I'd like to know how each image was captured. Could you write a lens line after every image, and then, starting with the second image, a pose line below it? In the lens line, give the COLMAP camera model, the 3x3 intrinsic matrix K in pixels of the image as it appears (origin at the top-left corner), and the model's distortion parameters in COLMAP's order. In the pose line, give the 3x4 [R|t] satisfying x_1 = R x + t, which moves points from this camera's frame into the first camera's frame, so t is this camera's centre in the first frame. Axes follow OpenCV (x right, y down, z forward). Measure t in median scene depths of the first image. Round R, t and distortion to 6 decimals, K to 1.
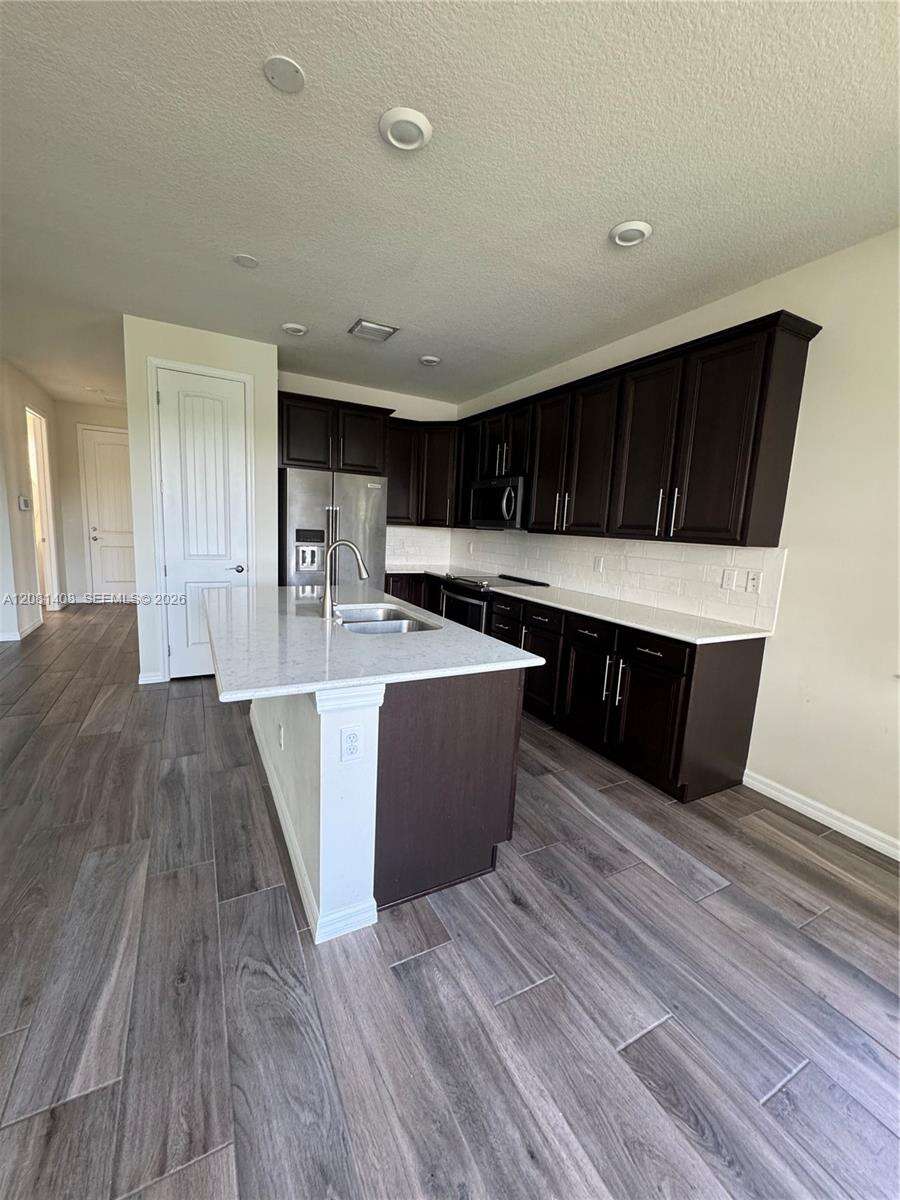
lens RADIAL K [[478.3, 0, 448.4], [0, 478.3, 598.3], [0, 0, 1]] dist [-0.001328, 0.000629]
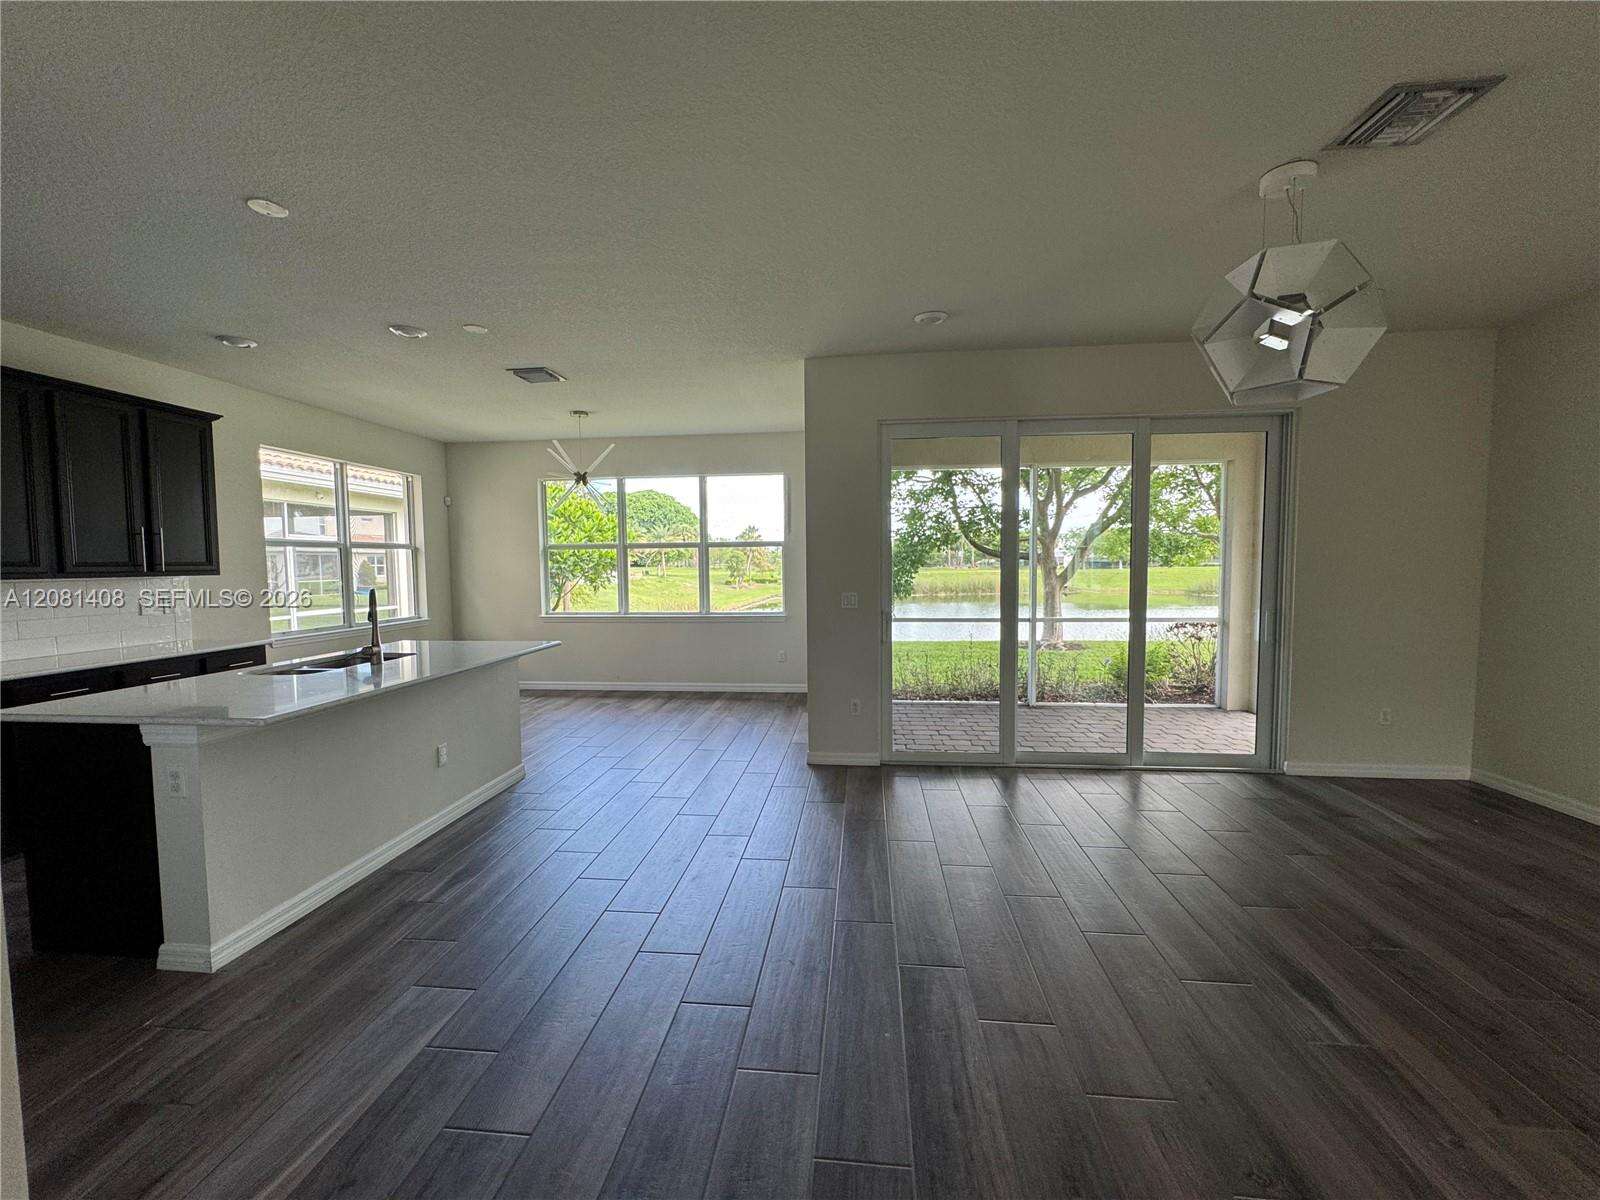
lens RADIAL K [[637.7, 0, 795.5], [0, 637.7, 598.7], [0, 0, 1]] dist [-0.001328, 0.000629]
pose [[-0.827456, -0.076601, 0.556281, -1.907440], [0.051362, 0.976175, 0.210820, -0.371172], [-0.559177, 0.203016, -0.803807, 1.694795]]
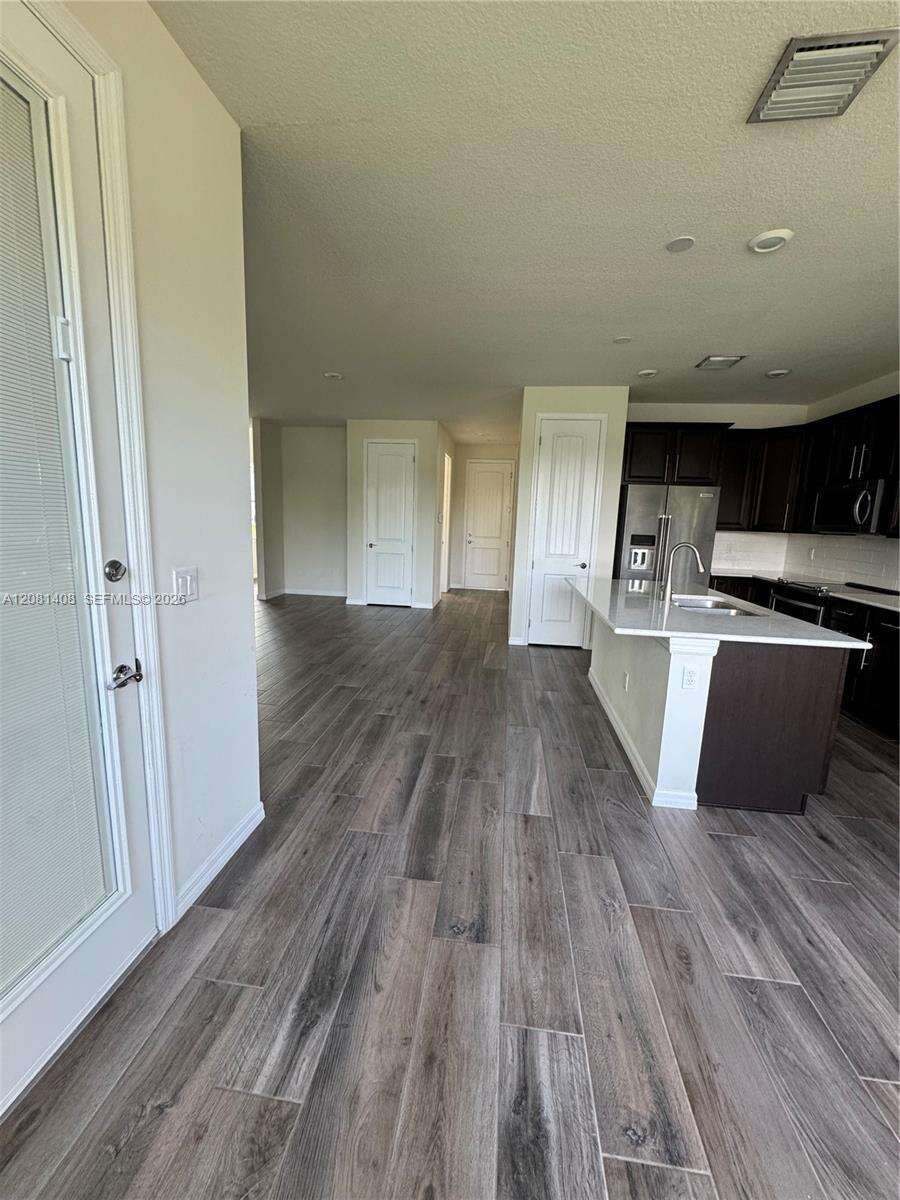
lens RADIAL K [[478.3, 0, 452.2], [0, 478.3, 599.0], [0, 0, 1]] dist [-0.001328, 0.000629]
pose [[0.821538, 0.073924, -0.565341, 0.008832], [-0.079625, 0.996718, 0.014622, 0.067233], [0.564567, 0.033003, 0.824727, -0.460162]]
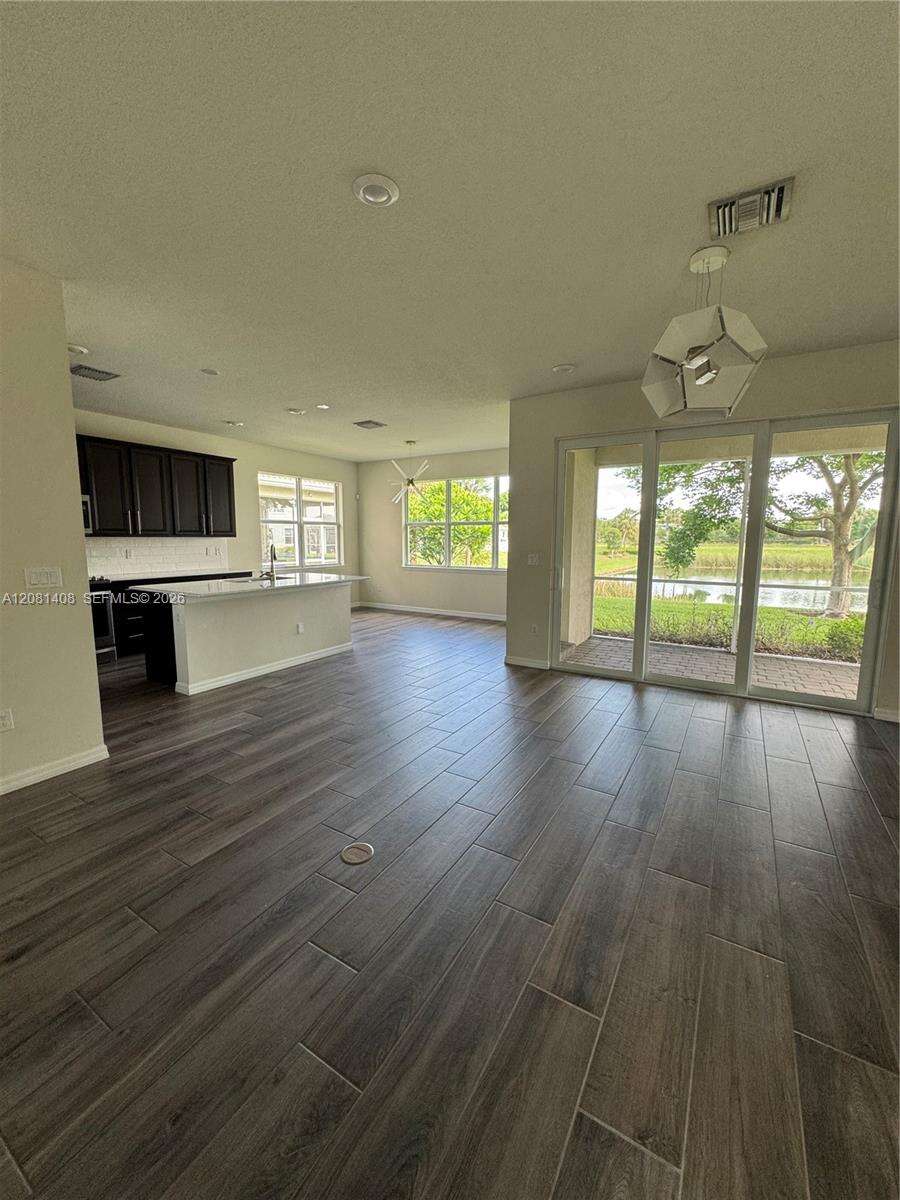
lens RADIAL K [[478.3, 0, 451.2], [0, 478.3, 598.1], [0, 0, 1]] dist [-0.001328, 0.000629]
pose [[-0.512986, -0.163315, 0.842718, -2.681129], [0.098245, 0.964113, 0.246645, -0.361330], [-0.852756, 0.209318, -0.478532, 1.460770]]
